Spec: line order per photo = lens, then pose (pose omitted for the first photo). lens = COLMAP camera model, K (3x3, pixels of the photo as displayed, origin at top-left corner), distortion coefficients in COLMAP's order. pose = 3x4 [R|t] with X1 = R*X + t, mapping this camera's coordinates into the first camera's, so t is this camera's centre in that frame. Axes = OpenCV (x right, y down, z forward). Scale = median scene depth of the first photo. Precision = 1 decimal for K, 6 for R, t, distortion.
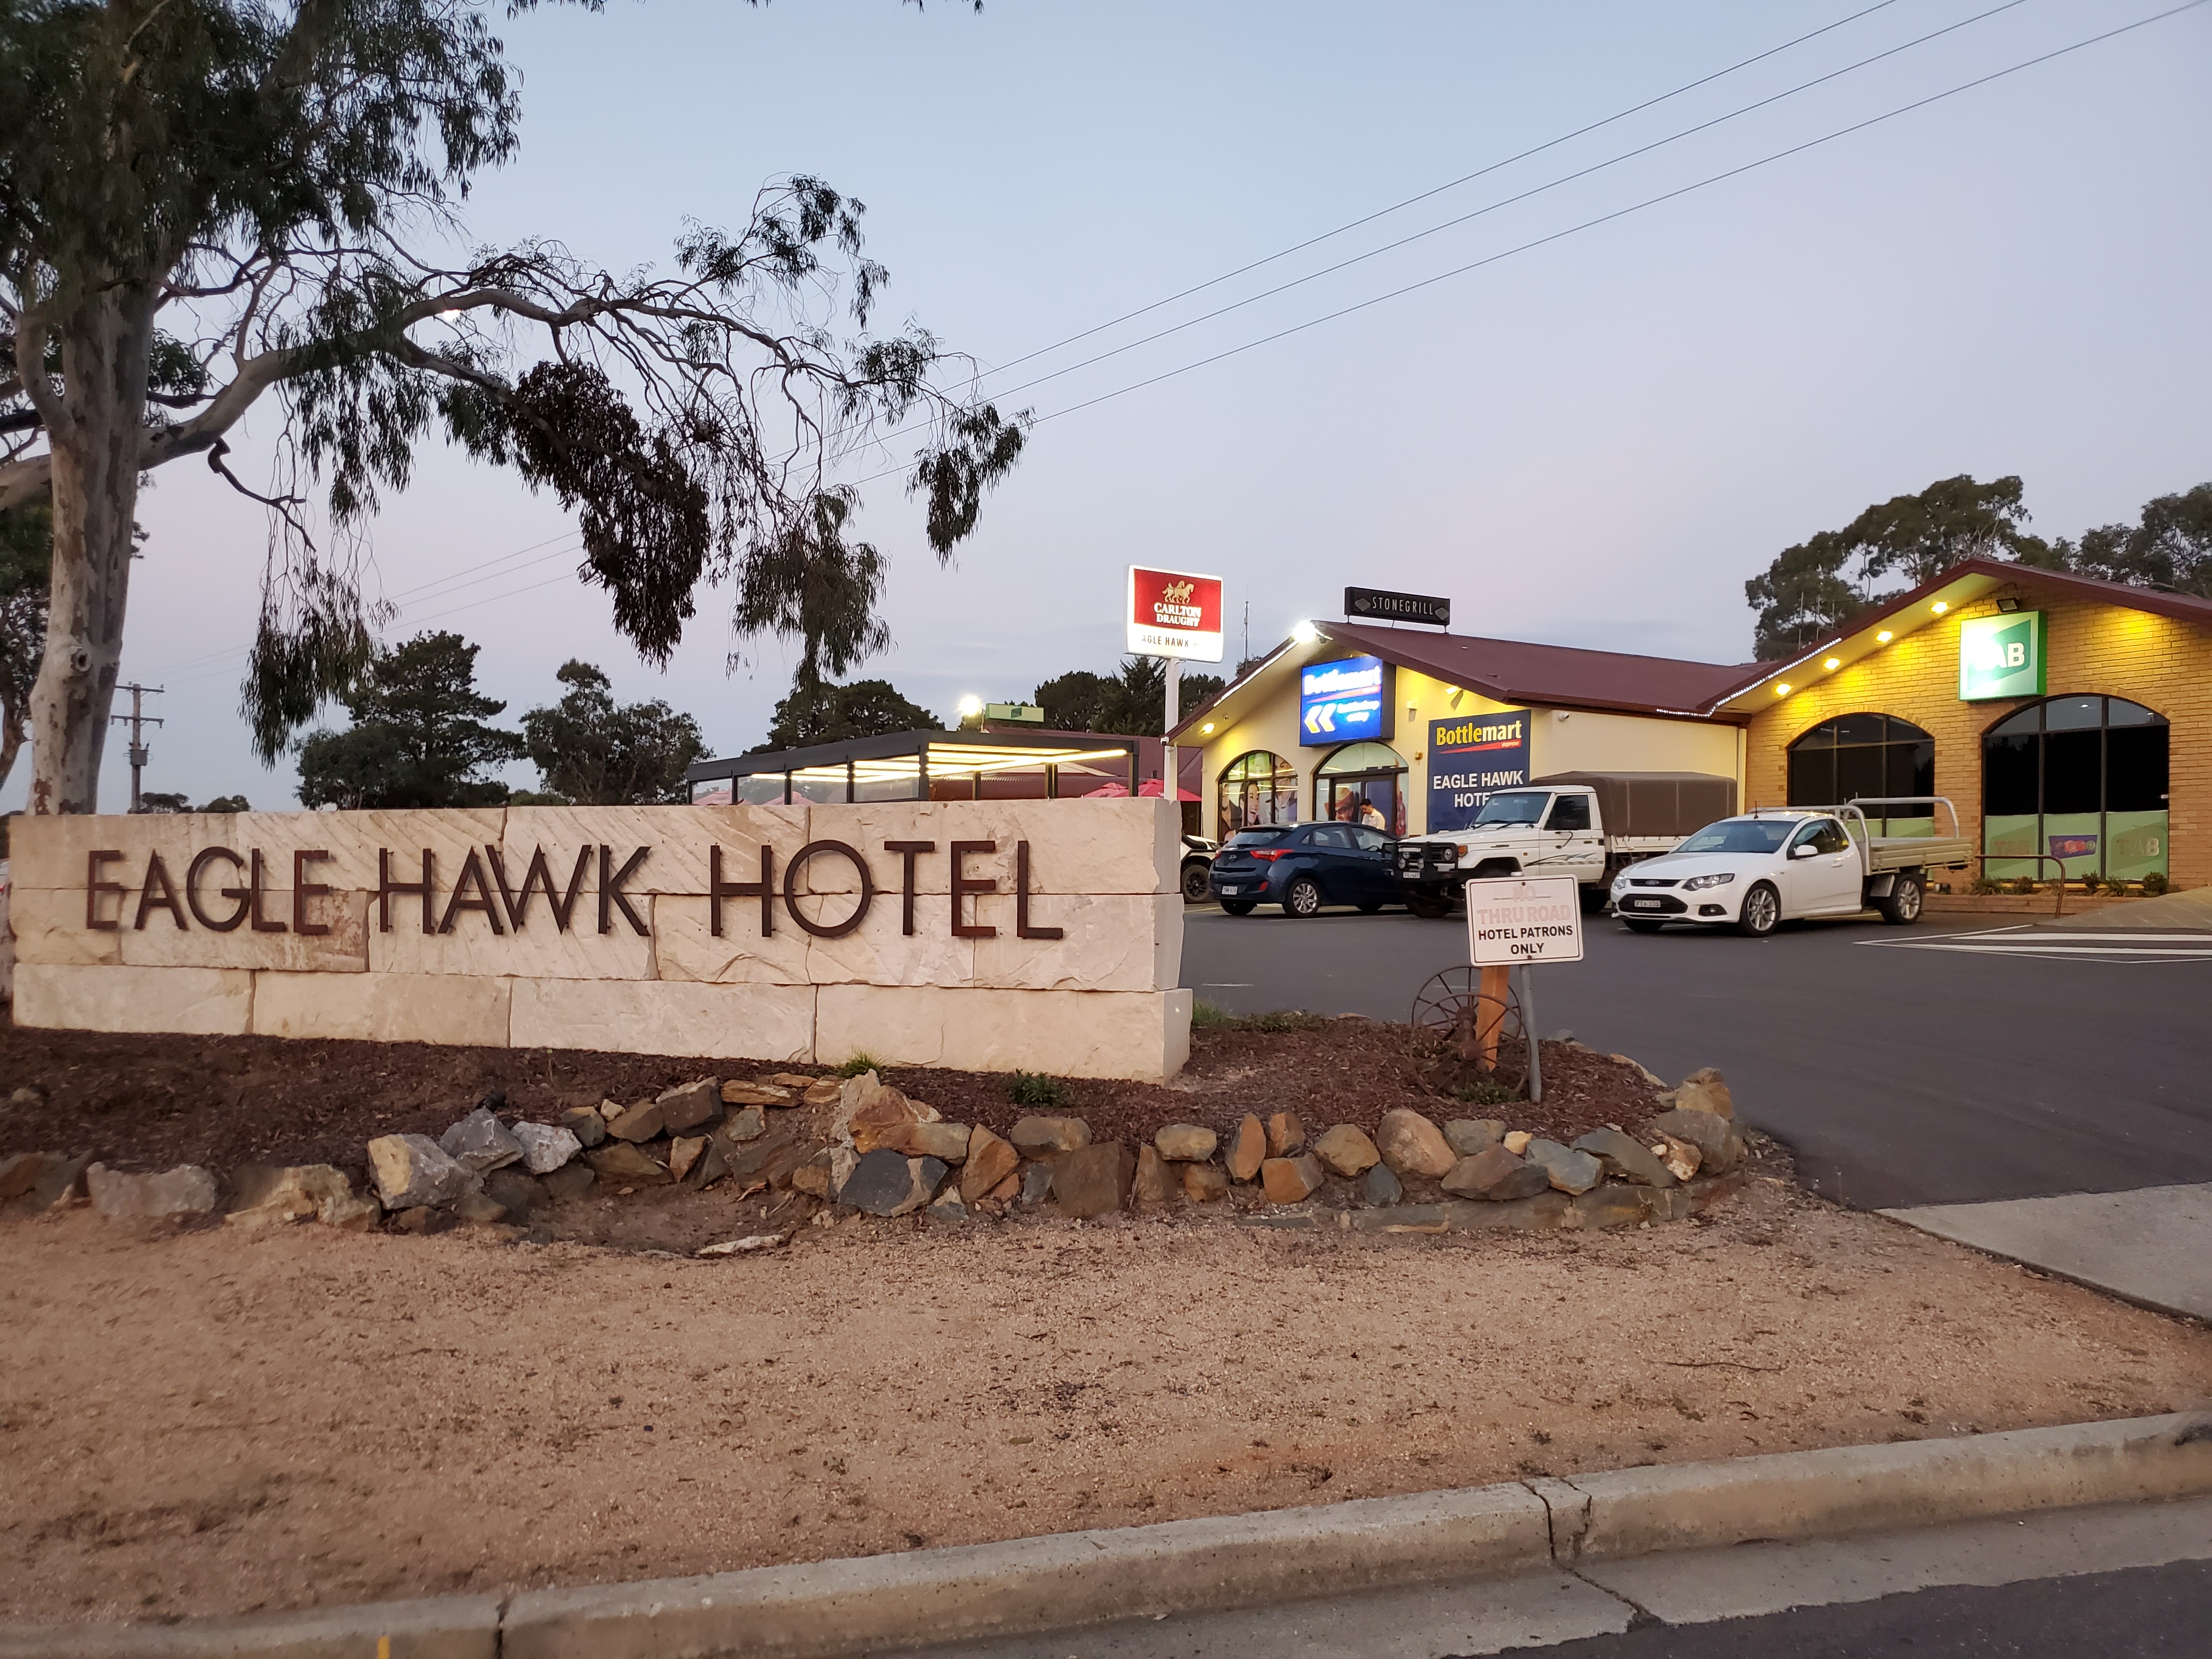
lens RADIAL K [[1664.0, 0, 1106.0], [0, 1664.0, 829.5], [0, 0, 1]] dist [0.029897, -0.011799]
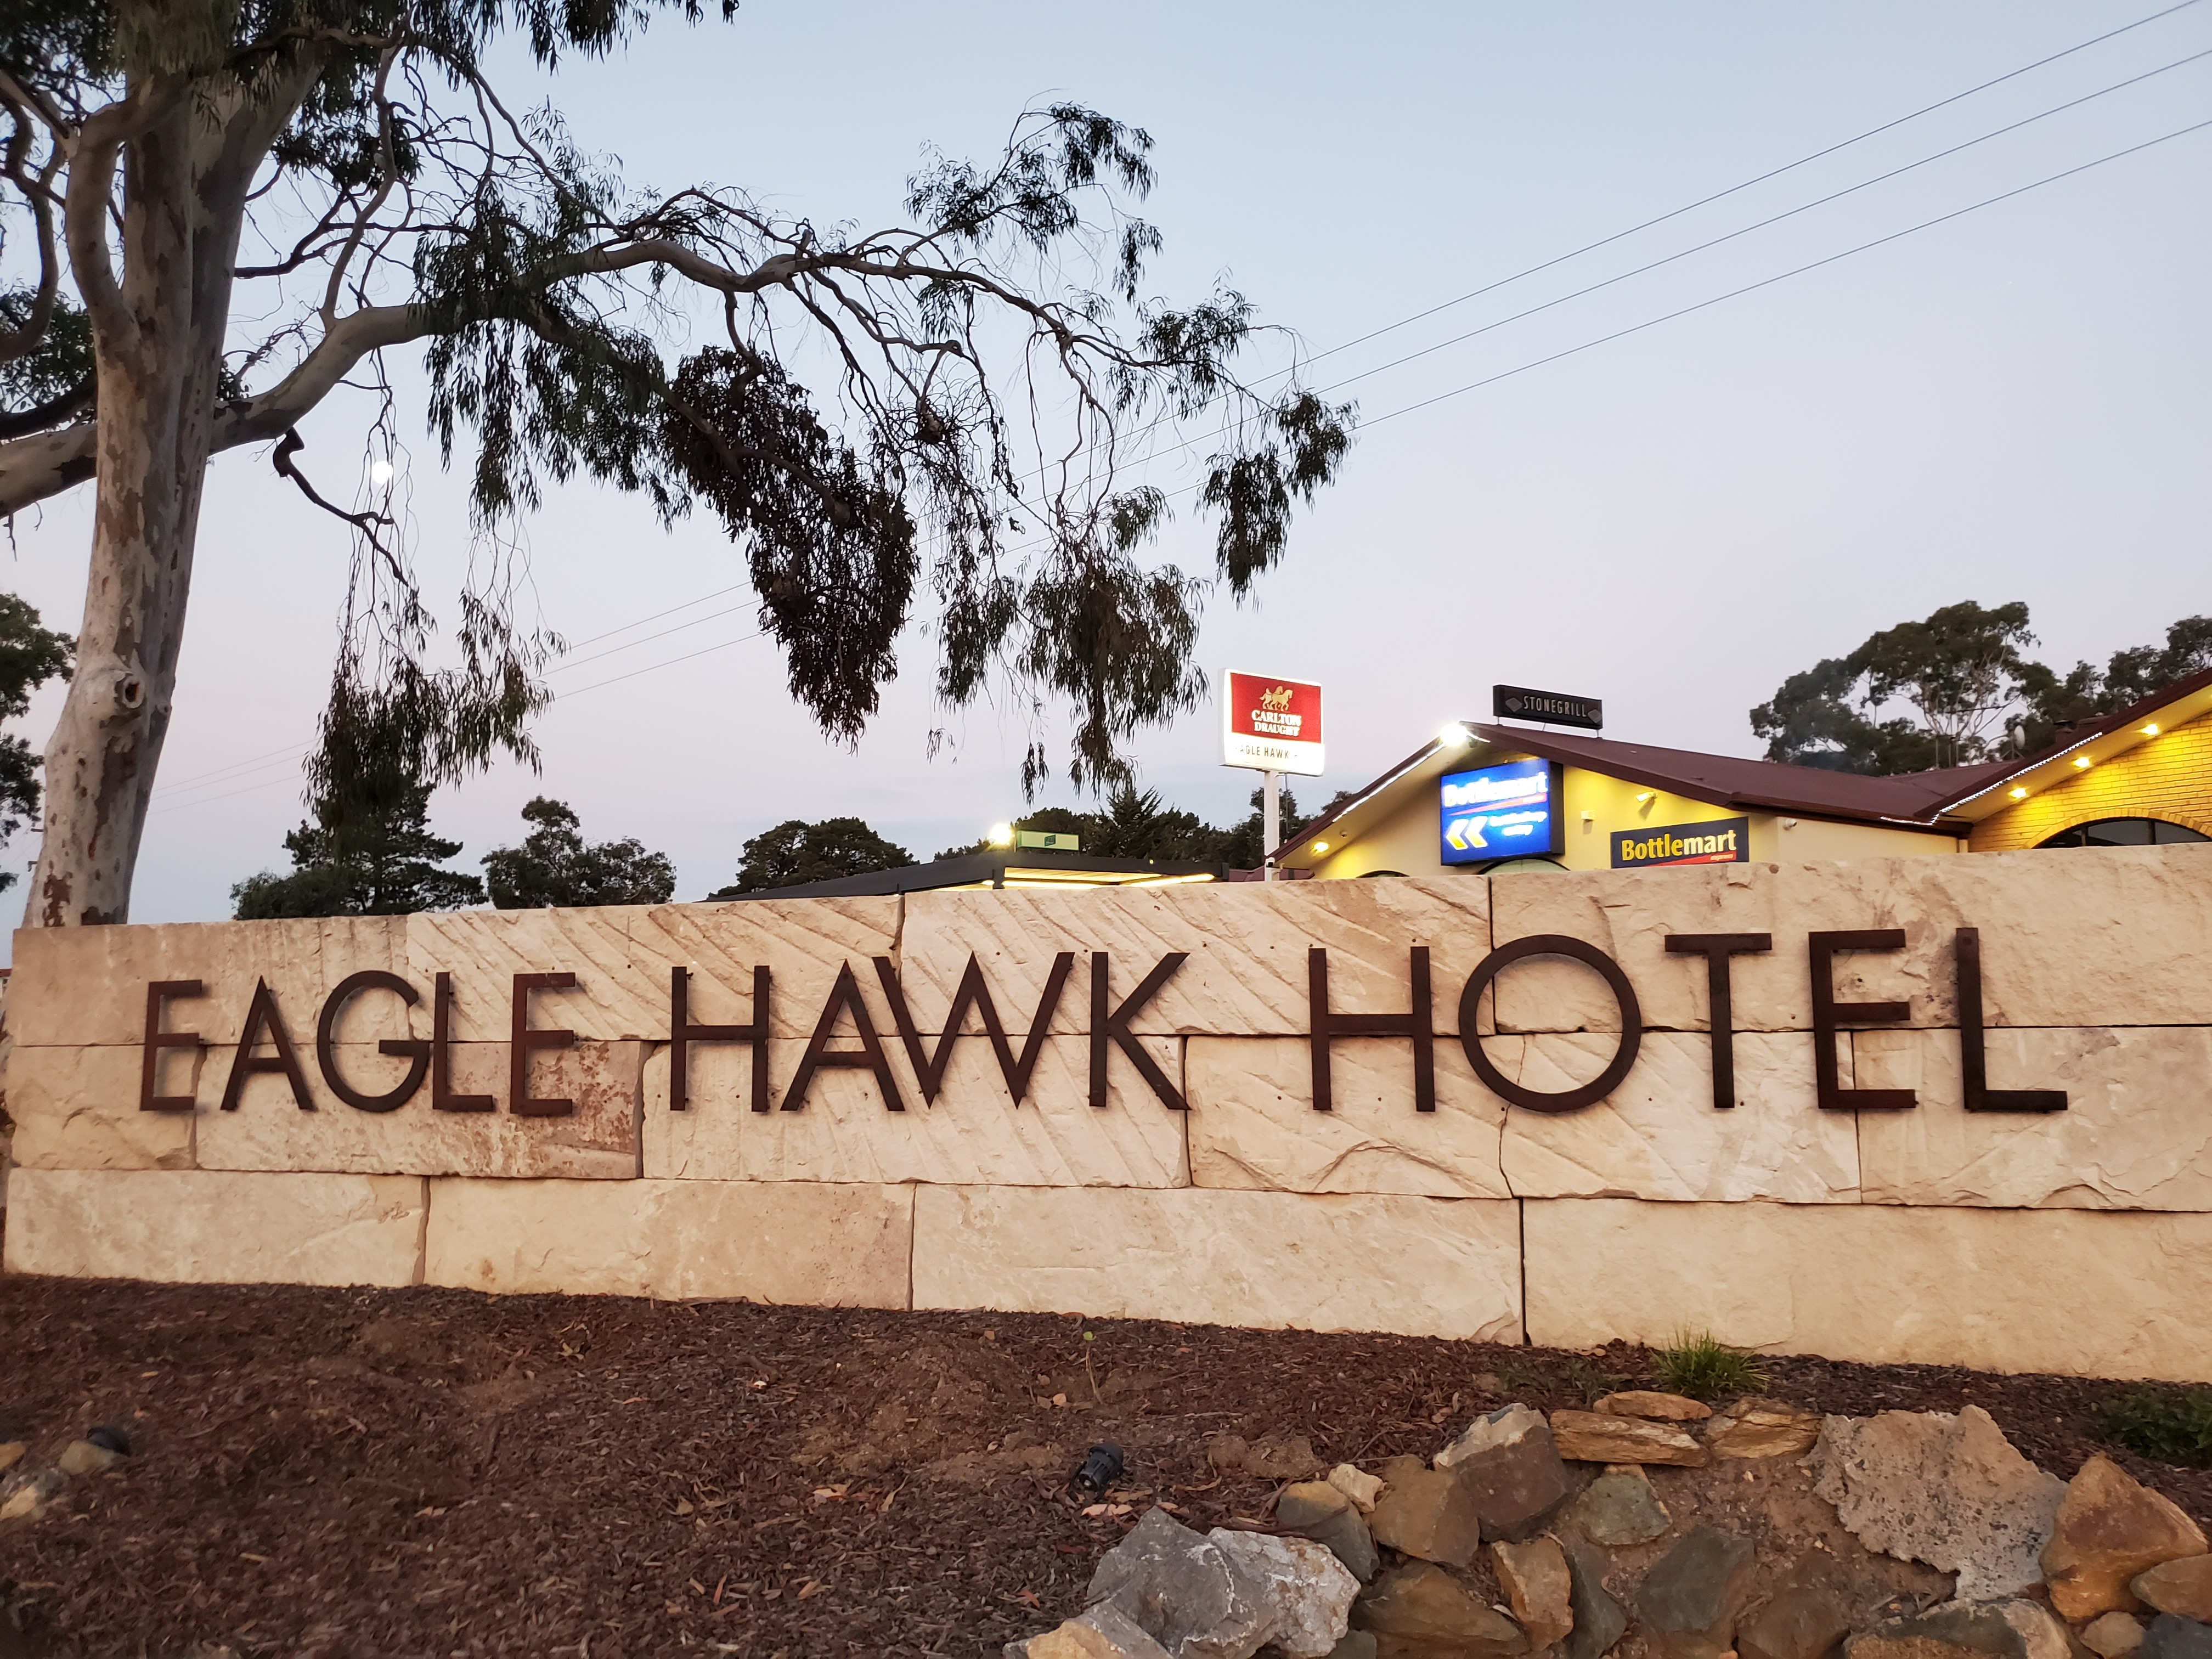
lens RADIAL K [[1652.4, 0, 1106.0], [0, 1652.4, 829.5], [0, 0, 1]] dist [0.060009, -0.068252]
pose [[0.998983, -0.008559, 0.044279, -0.226098], [0.012393, 0.996128, -0.087035, 0.011678], [-0.043363, 0.087495, 0.995221, 0.297264]]
